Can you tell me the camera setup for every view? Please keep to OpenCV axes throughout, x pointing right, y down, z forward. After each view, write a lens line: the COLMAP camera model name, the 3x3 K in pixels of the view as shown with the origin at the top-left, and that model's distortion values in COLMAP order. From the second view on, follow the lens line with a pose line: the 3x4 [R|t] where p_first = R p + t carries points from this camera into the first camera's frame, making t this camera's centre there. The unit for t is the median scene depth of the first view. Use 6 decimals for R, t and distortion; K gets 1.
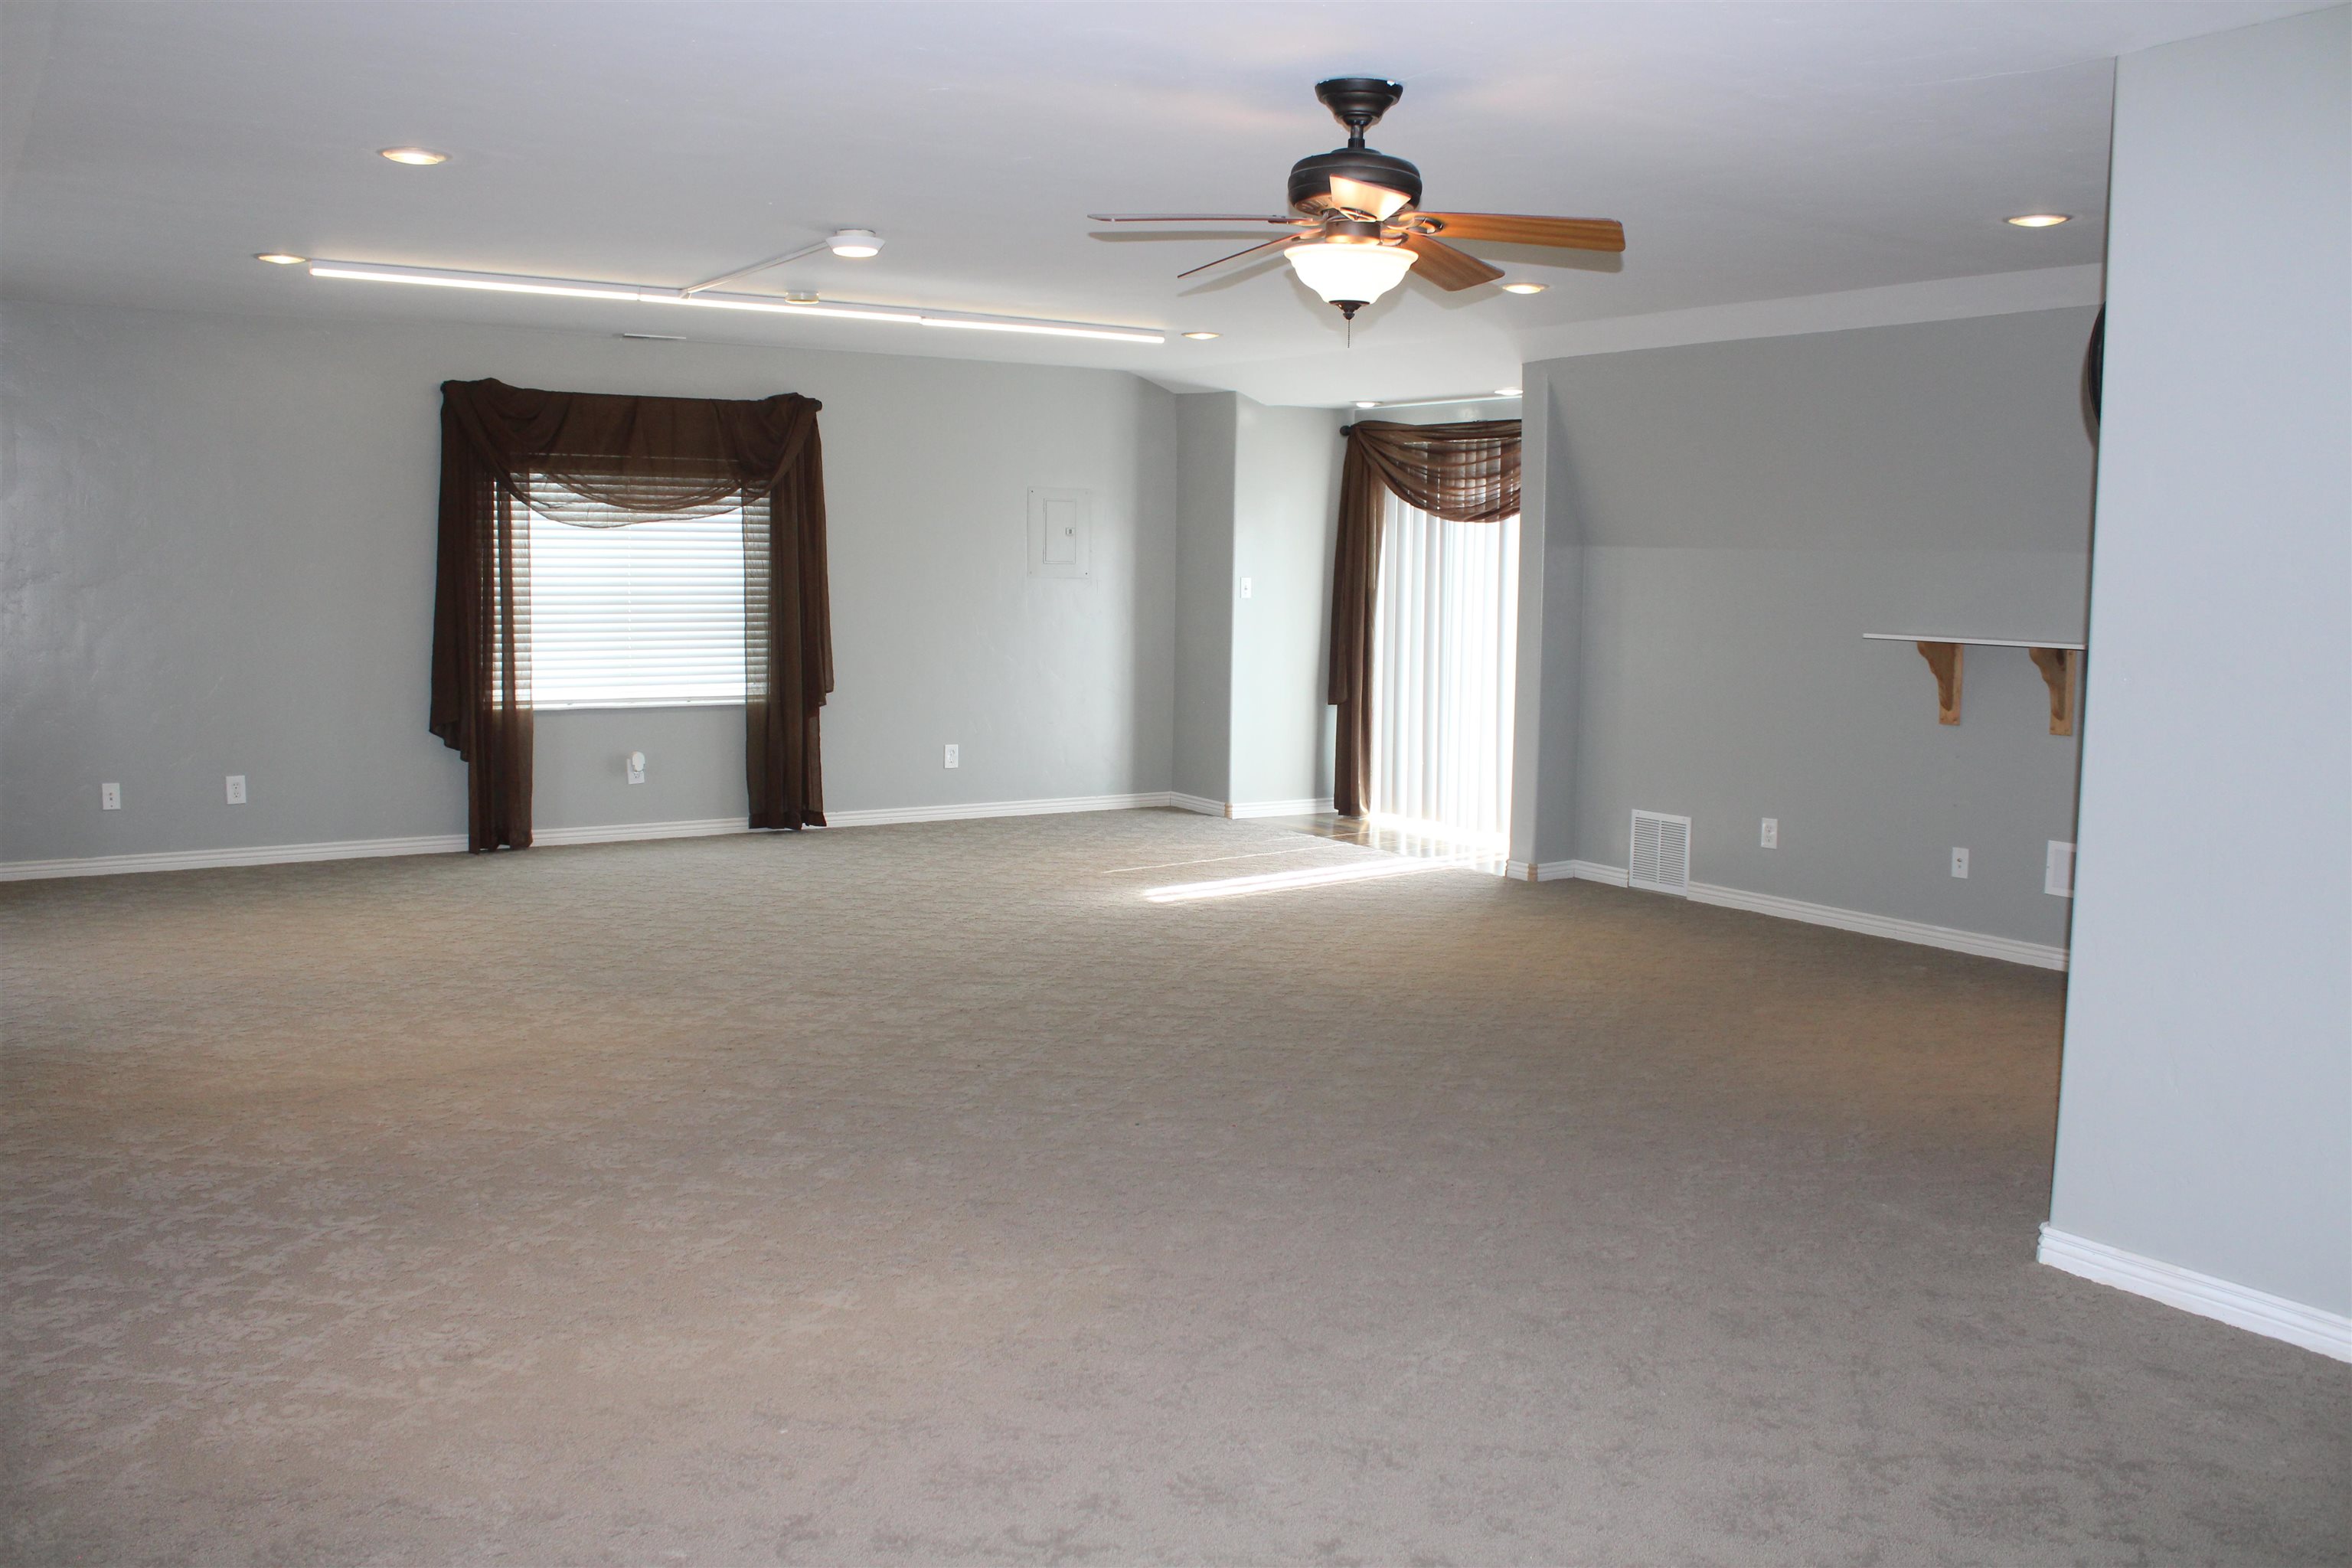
lens RADIAL K [[2075.6, 0, 1176.0], [0, 2075.6, 784.0], [0, 0, 1]] dist [-0.114216, 0.137758]
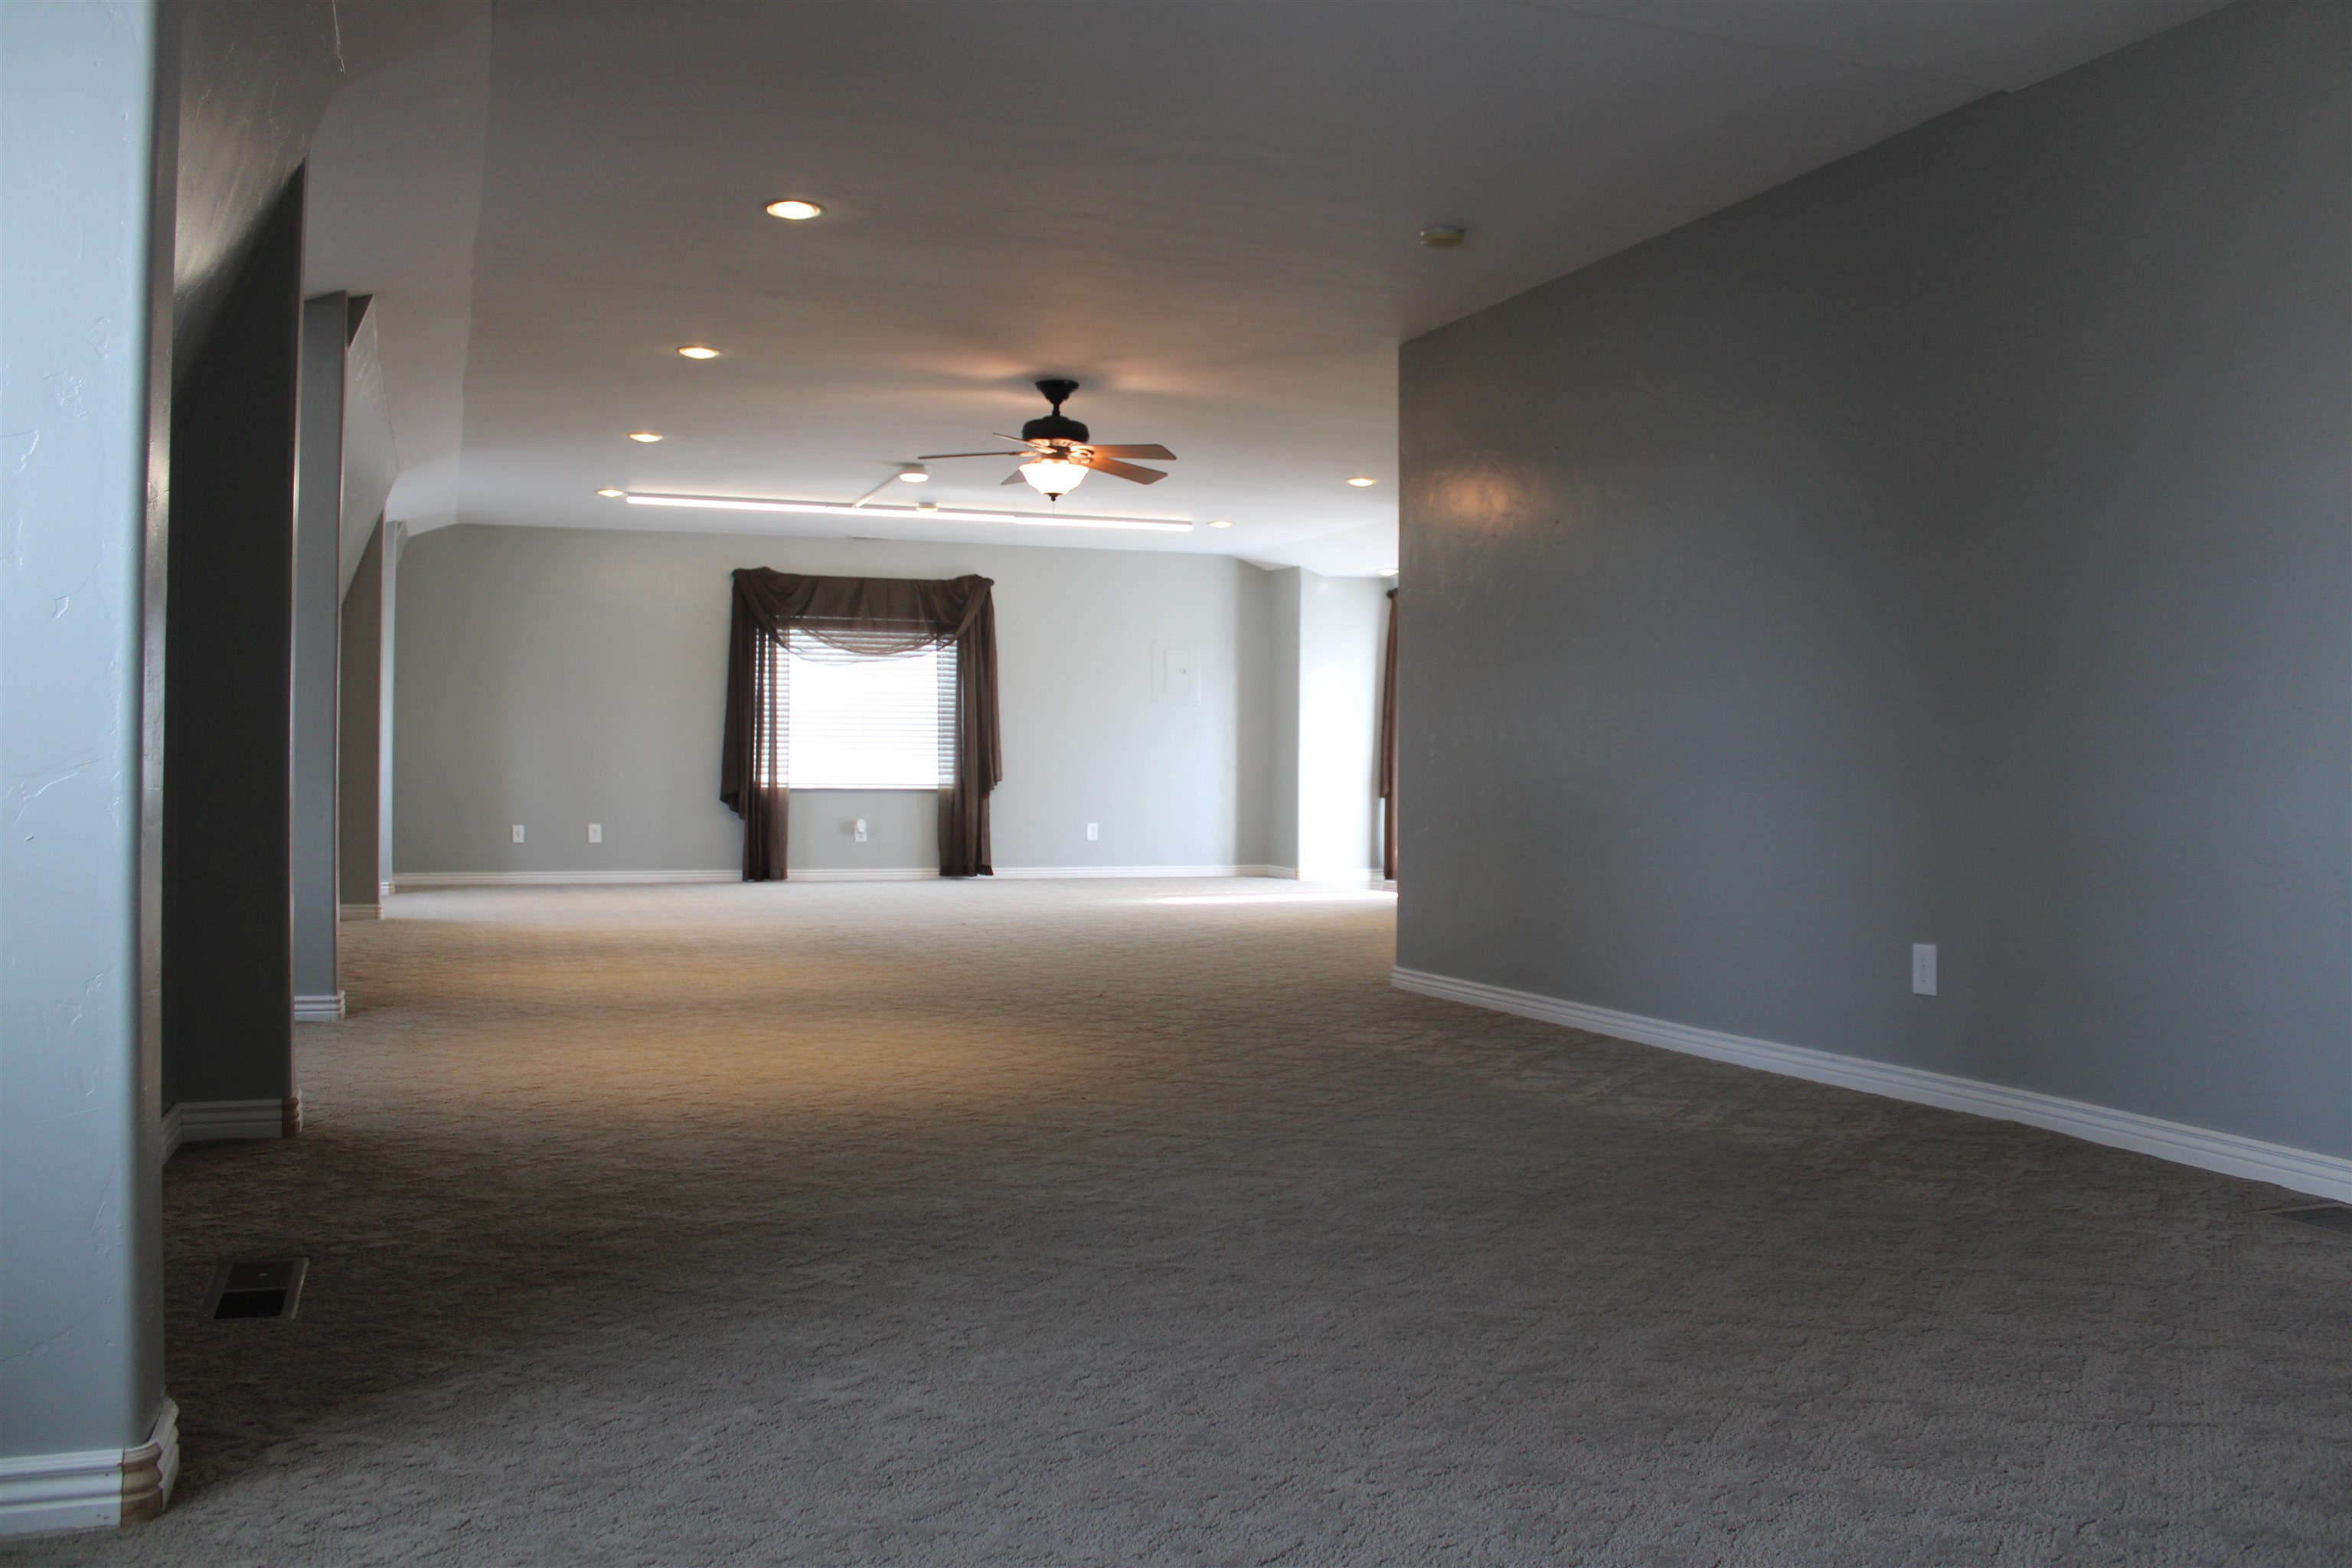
lens RADIAL K [[2075.6, 0, 1176.0], [0, 2075.6, 784.0], [0, 0, 1]] dist [-0.114216, 0.137758]
pose [[0.975597, -0.007481, -0.219443, 0.284470], [-0.015246, 0.994700, -0.101688, 0.107791], [0.219041, 0.102552, 0.970311, -0.384373]]
